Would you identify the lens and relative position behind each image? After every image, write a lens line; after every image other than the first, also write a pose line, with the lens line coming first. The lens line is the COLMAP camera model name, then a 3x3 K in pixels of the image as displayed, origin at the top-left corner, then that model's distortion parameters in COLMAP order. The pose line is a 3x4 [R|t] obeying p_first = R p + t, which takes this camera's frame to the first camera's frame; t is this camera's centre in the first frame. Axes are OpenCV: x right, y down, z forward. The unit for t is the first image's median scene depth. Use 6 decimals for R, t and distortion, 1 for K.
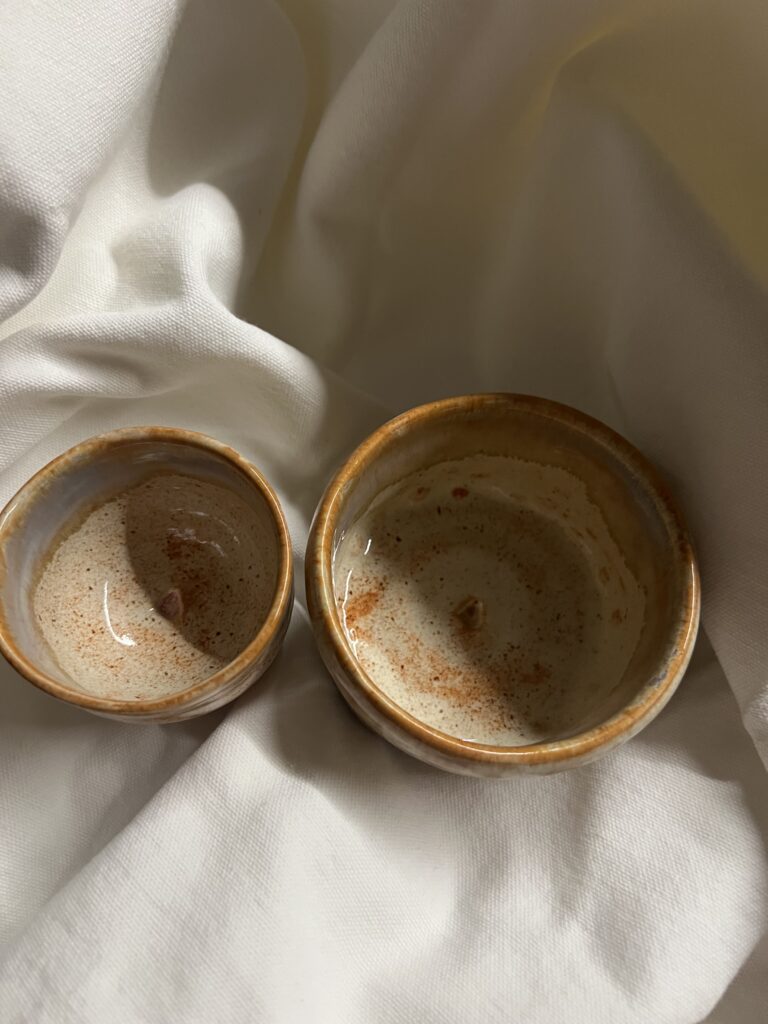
lens RADIAL K [[806.6, 0, 380.4], [0, 806.6, 433.6], [0, 0, 1]] dist [0.032304, -0.051398]
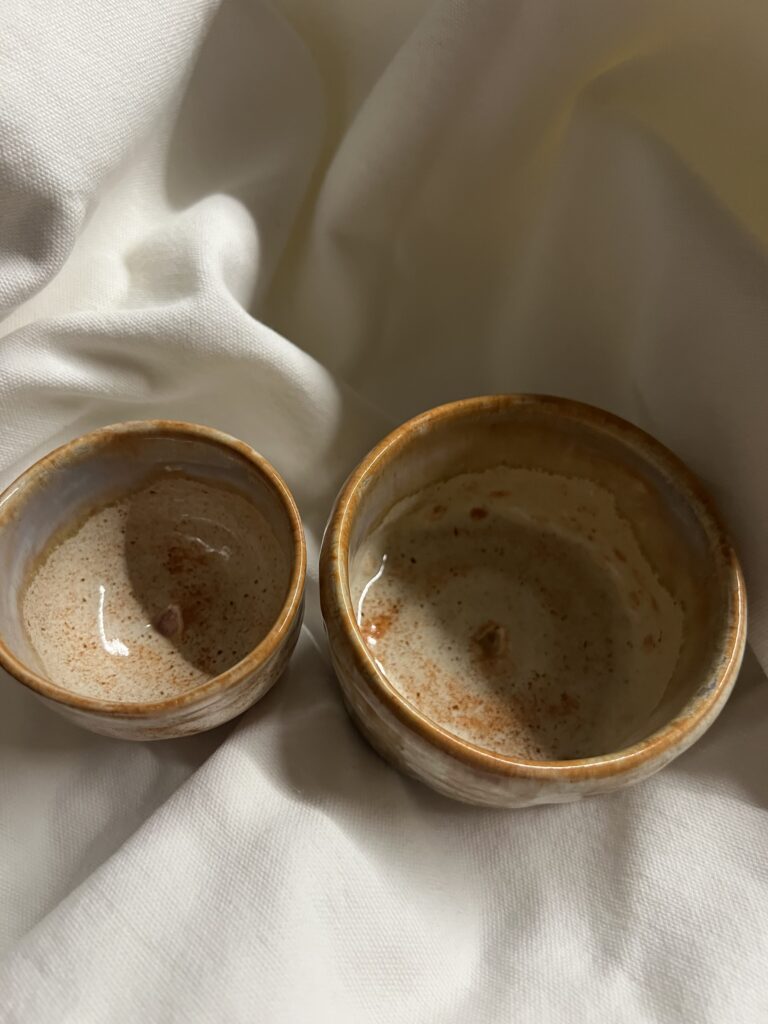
lens RADIAL K [[806.6, 0, 380.4], [0, 806.6, 433.6], [0, 0, 1]] dist [0.032304, -0.051398]
pose [[0.999811, 0.017770, 0.007933, -0.031345], [-0.016724, 0.993036, -0.116619, 0.111719], [-0.009951, 0.116465, 0.993145, 0.056250]]
